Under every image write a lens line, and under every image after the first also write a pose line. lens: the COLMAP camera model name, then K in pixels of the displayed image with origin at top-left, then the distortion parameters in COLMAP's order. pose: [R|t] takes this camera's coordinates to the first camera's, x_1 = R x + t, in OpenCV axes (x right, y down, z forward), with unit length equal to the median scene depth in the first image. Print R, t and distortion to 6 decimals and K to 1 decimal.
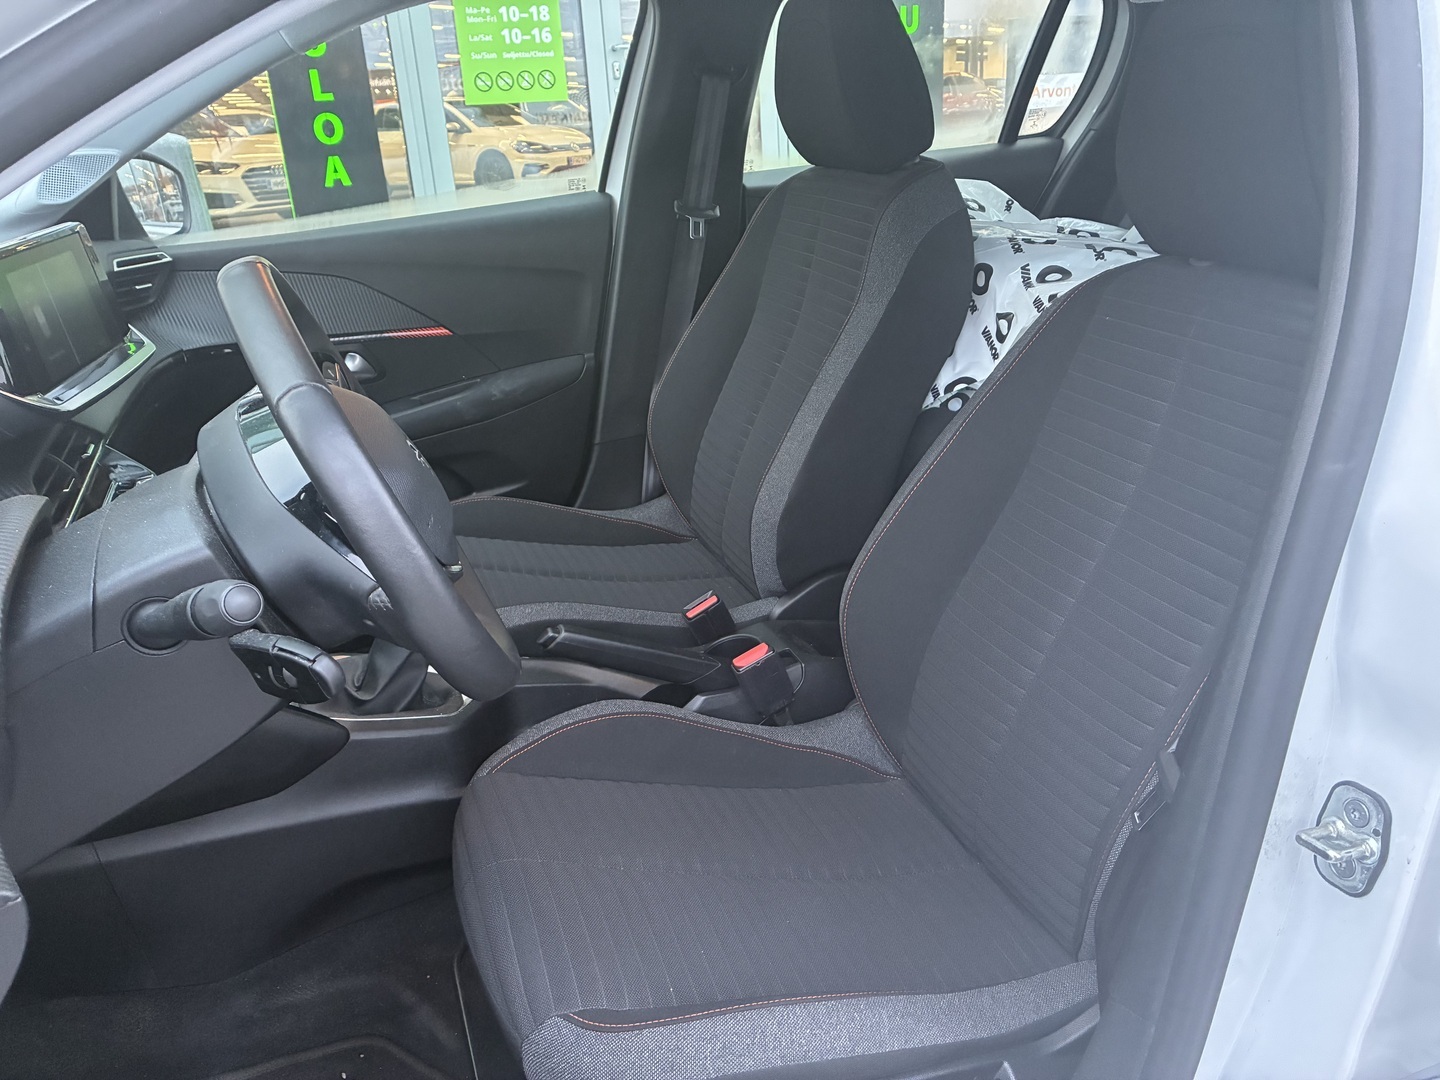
lens RADIAL K [[1083.4, 0, 723.1], [0, 1083.4, 537.4], [0, 0, 1]] dist [-0.008445, -0.005013]
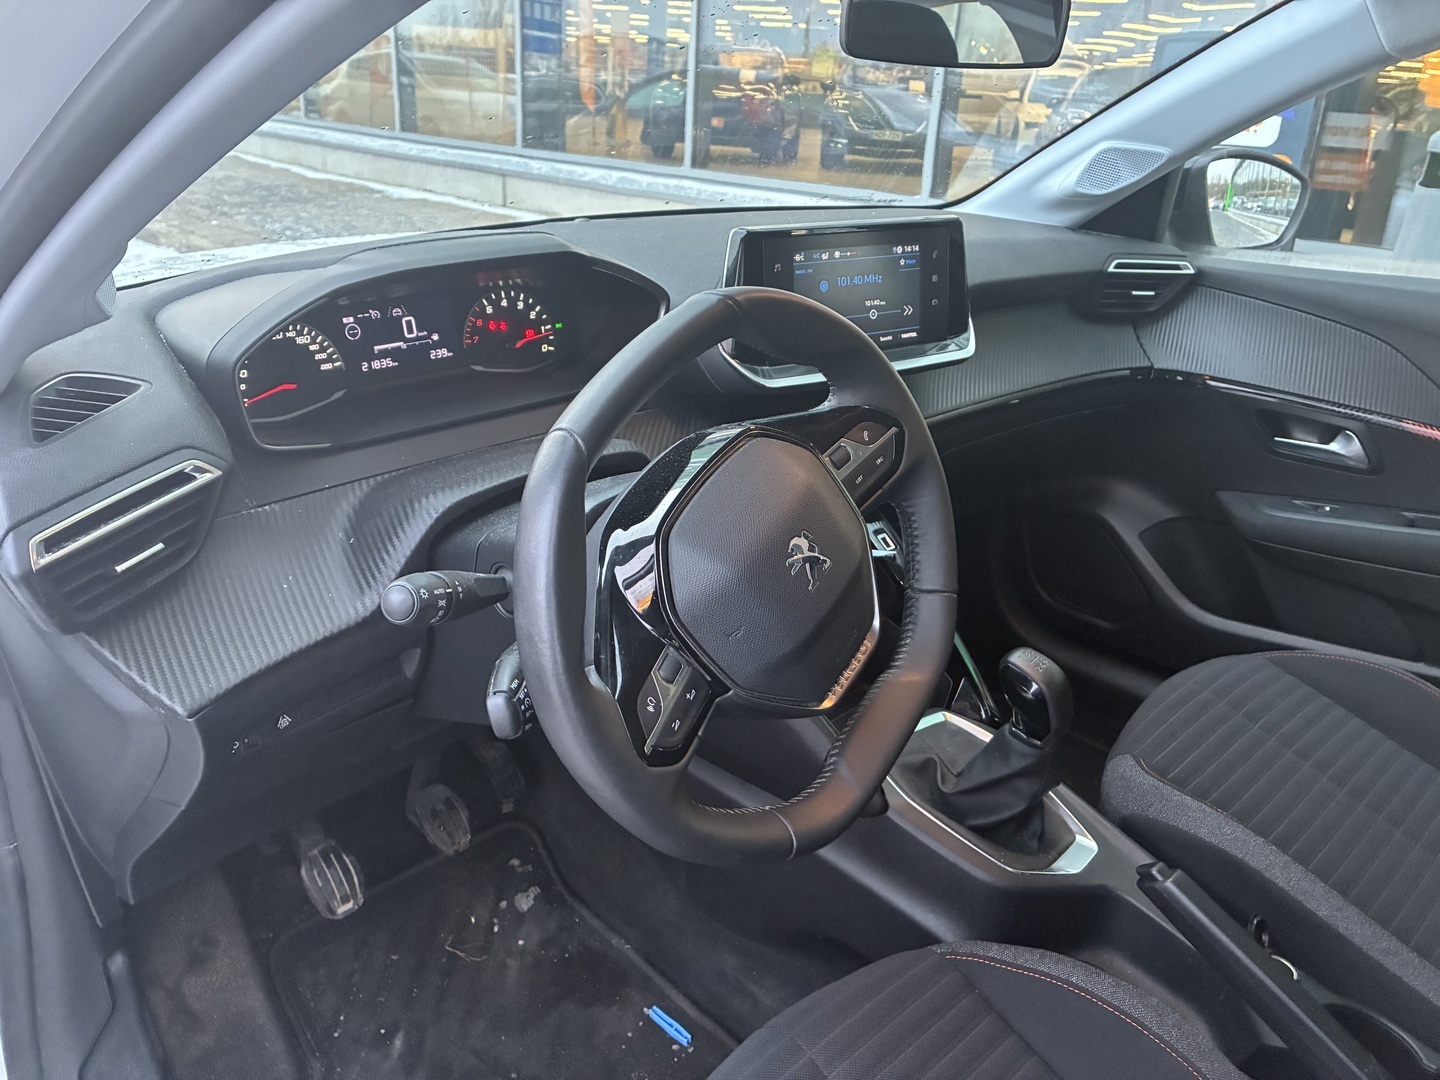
lens RADIAL K [[1083.4, 0, 720.6], [0, 1083.4, 533.5], [0, 0, 1]] dist [-0.008445, -0.005013]
pose [[0.390720, 0.378403, -0.839136, 0.185394], [-0.392134, 0.893169, 0.220183, -0.115374], [0.832808, 0.243023, 0.497364, 0.299750]]
